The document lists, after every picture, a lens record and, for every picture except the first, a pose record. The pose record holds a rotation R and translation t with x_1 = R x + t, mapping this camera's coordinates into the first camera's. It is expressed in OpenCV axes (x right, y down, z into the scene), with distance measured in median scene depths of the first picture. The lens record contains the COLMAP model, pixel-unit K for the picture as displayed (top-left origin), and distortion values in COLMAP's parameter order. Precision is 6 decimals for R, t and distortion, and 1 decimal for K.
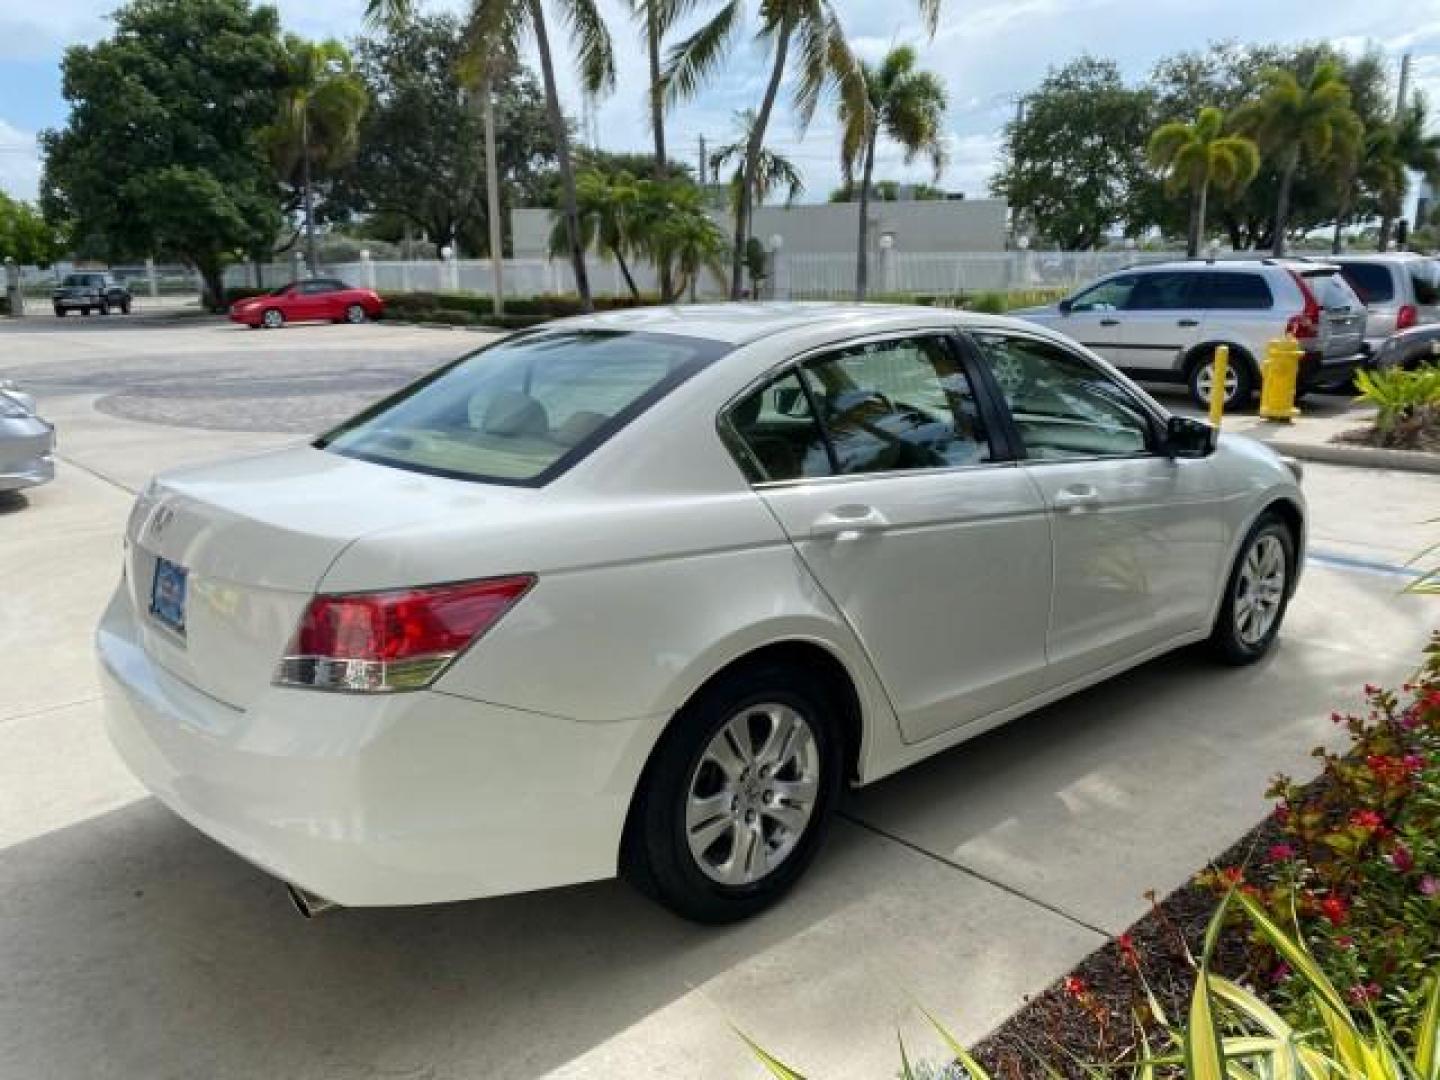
lens RADIAL K [[1109.4, 0, 726.7], [0, 1109.4, 535.7], [0, 0, 1]] dist [0.029456, -0.031406]
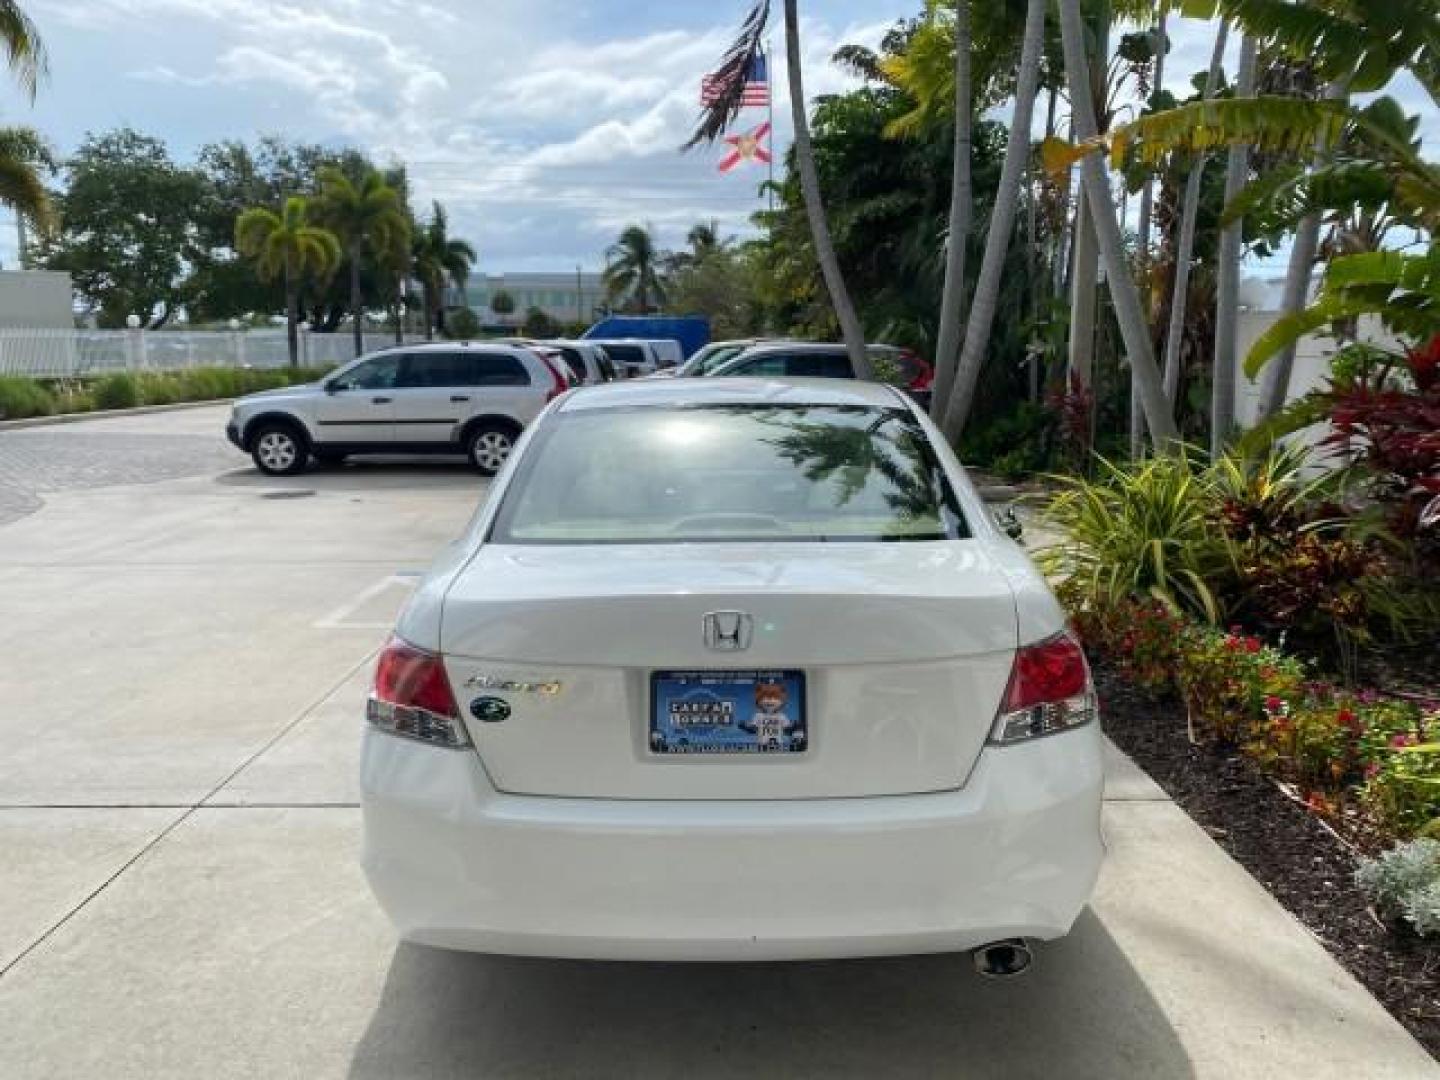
lens RADIAL K [[1109.4, 0, 719.2], [0, 1109.4, 535.2], [0, 0, 1]] dist [0.029456, -0.031406]
pose [[0.678020, -0.116851, 0.725696, -0.235478], [0.167685, 0.985838, 0.002071, -0.018397], [-0.715661, 0.120285, 0.688012, 0.083969]]
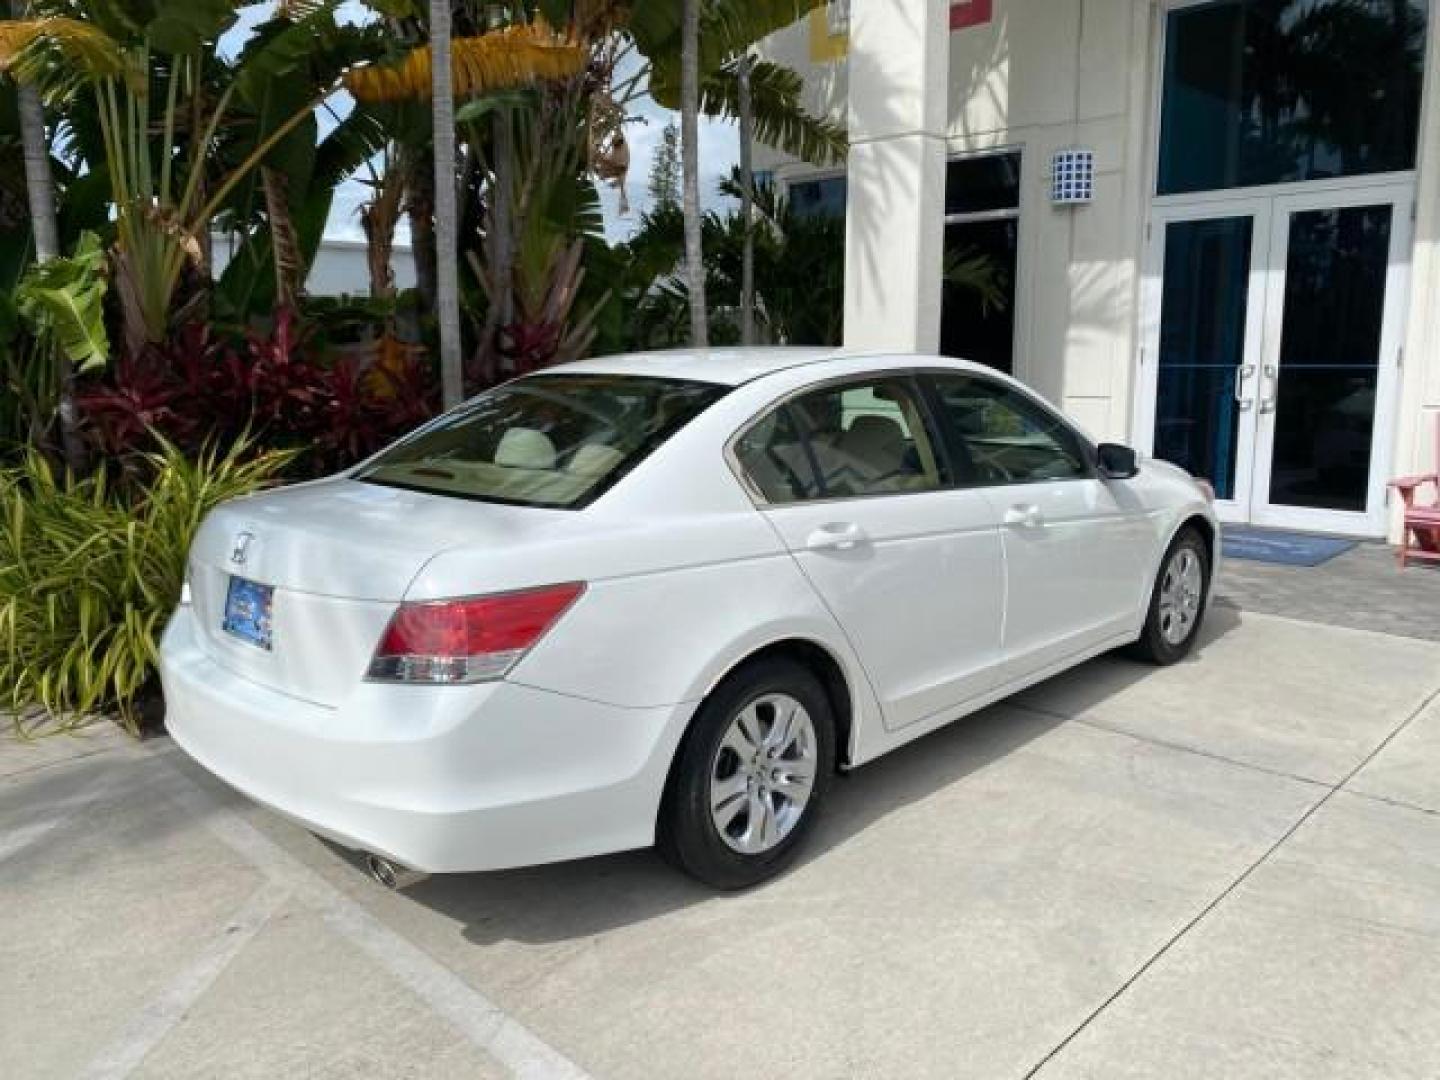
lens RADIAL K [[1109.4, 0, 715.7], [0, 1109.4, 536.5], [0, 0, 1]] dist [0.029456, -0.031406]
pose [[0.997972, -0.021364, 0.059958, -0.019604], [0.023375, 0.999180, -0.033046, 0.005336], [-0.059202, 0.034381, 0.997654, -0.033098]]
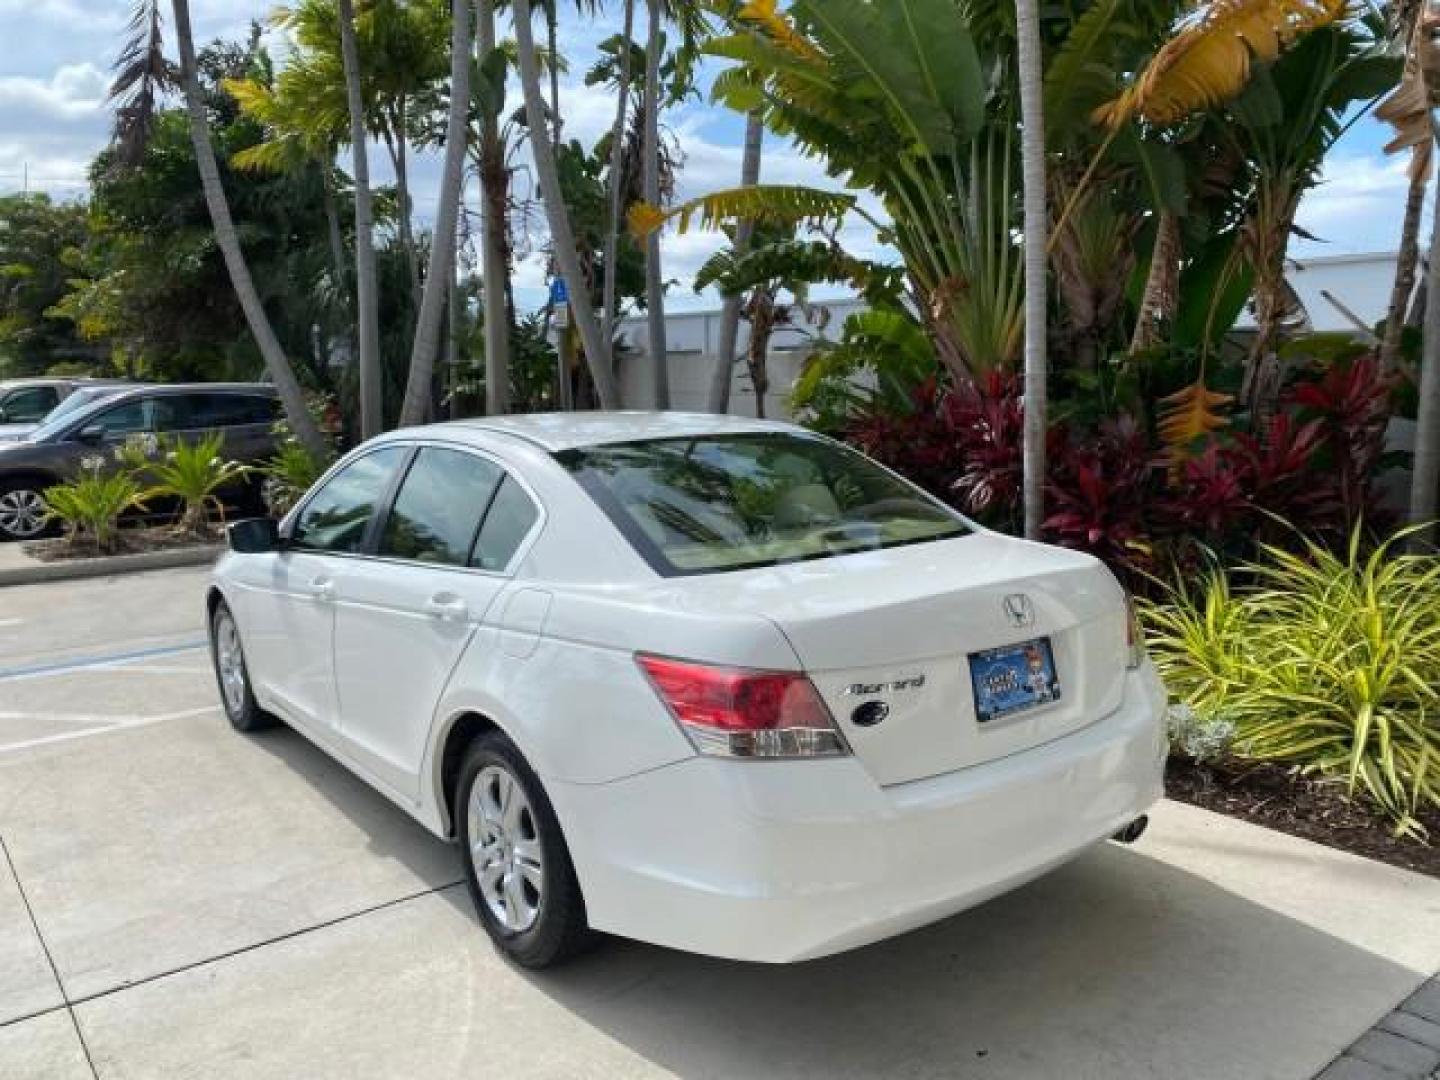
lens RADIAL K [[1109.4, 0, 723.8], [0, 1109.4, 533.0], [0, 0, 1]] dist [0.029456, -0.031406]
pose [[0.079437, -0.127408, 0.988664, -0.324667], [0.241848, 0.964630, 0.104878, -0.054016], [-0.967057, 0.230775, 0.107441, 0.237447]]
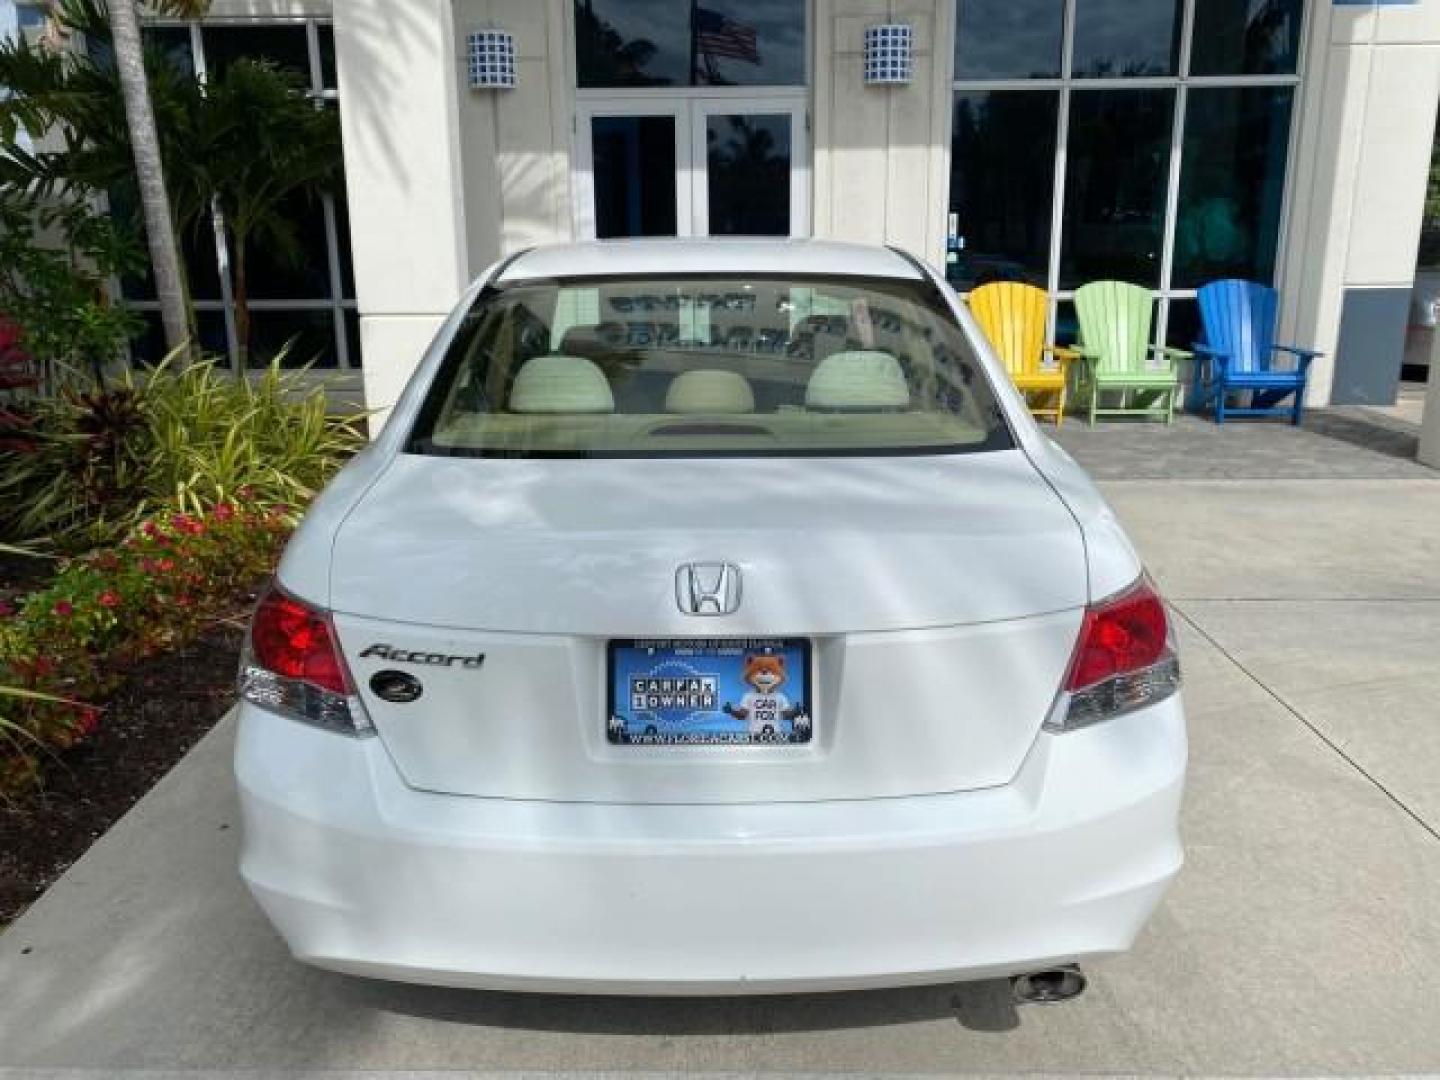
lens RADIAL K [[1109.4, 0, 718.7], [0, 1109.4, 532.9], [0, 0, 1]] dist [0.029456, -0.031406]
pose [[0.665930, -0.202401, 0.718033, -0.200265], [0.164525, 0.978639, 0.123275, -0.025381], [-0.727646, 0.036042, 0.685005, 0.115425]]
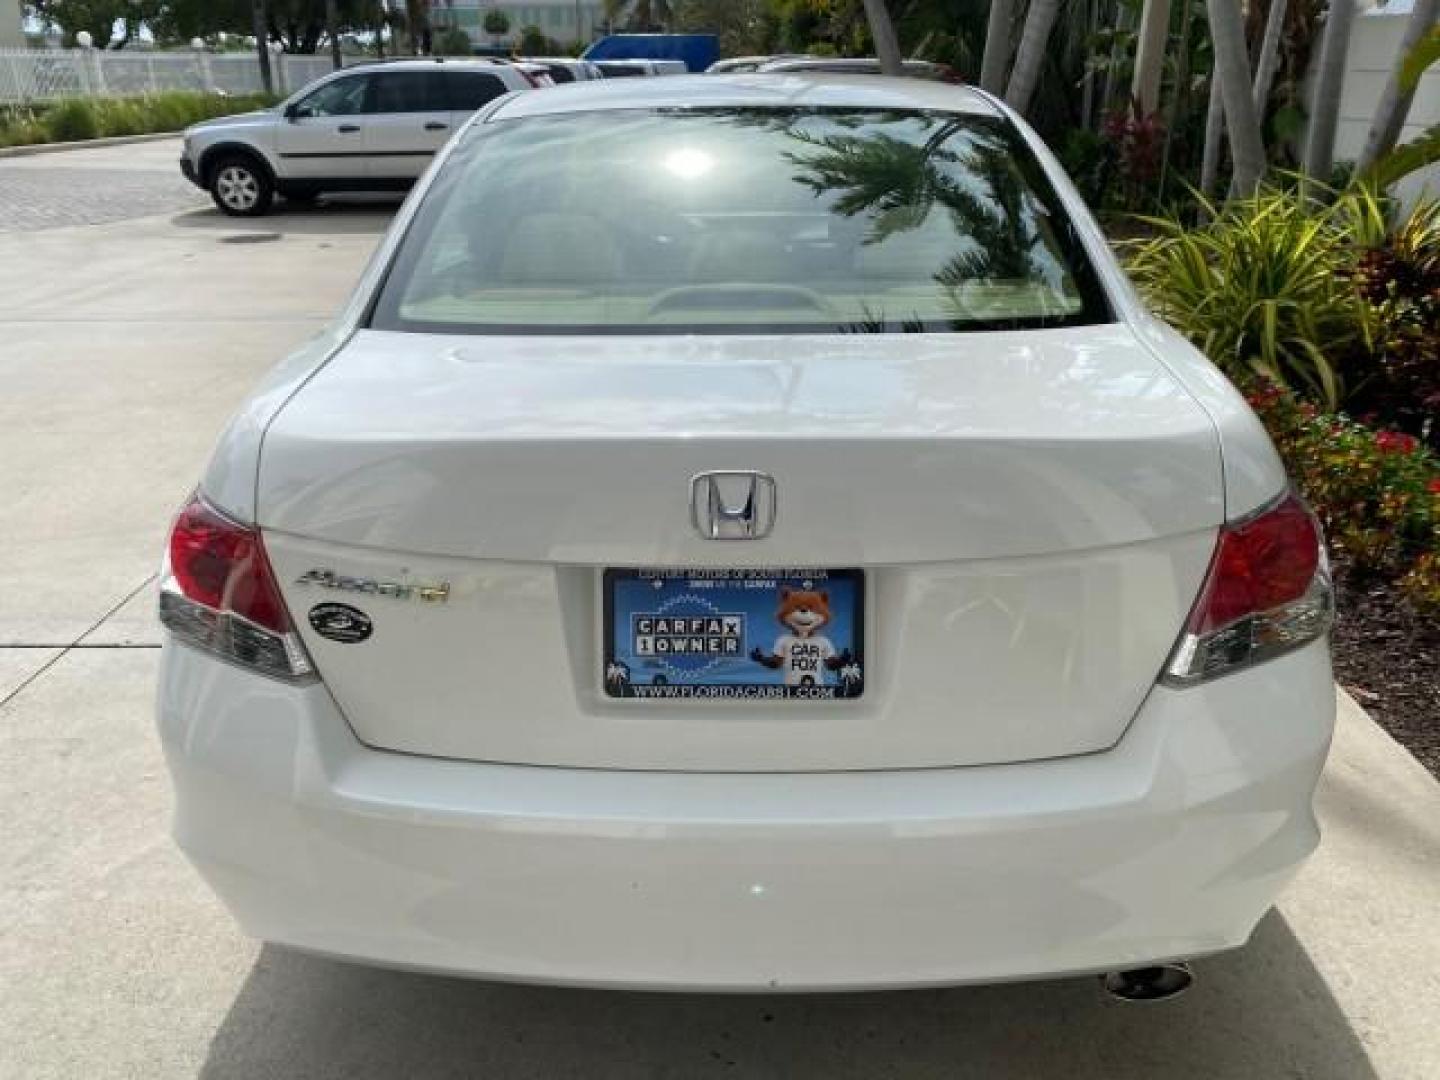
lens RADIAL K [[1109.4, 0, 712.5], [0, 1109.4, 527.4], [0, 0, 1]] dist [0.029456, -0.031406]
pose [[0.689066, -0.267902, 0.673362, -0.177809], [0.165834, 0.962798, 0.213354, -0.022860], [-0.705470, -0.035349, 0.707858, 0.136327]]
